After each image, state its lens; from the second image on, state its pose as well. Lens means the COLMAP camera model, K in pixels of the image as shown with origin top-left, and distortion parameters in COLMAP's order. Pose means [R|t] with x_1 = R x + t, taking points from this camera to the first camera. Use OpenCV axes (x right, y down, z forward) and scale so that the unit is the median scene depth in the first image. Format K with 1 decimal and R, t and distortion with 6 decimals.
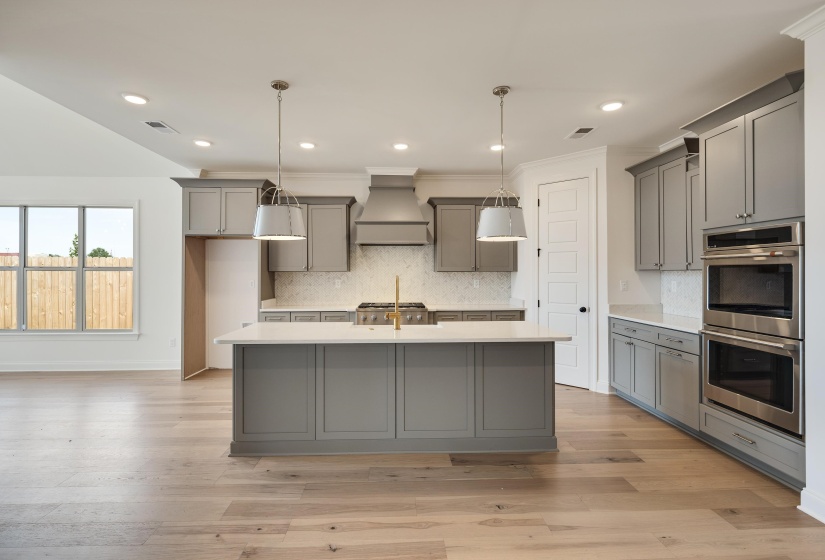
lens RADIAL K [[402.4, 0, 410.0], [0, 402.4, 272.8], [0, 0, 1]] dist [-0.000585, -0.000542]
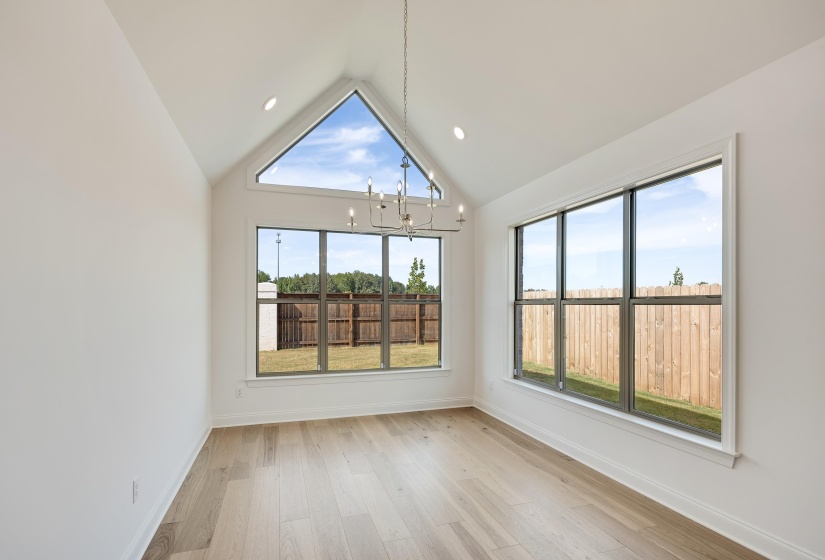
lens RADIAL K [[402.4, 0, 404.9], [0, 402.4, 304.1], [0, 0, 1]] dist [-0.000585, -0.000542]
pose [[0.269900, -0.005366, -0.962873, -0.230225], [-0.002871, 0.999976, -0.006377, -0.000362], [0.962884, 0.004486, 0.269878, 0.351613]]
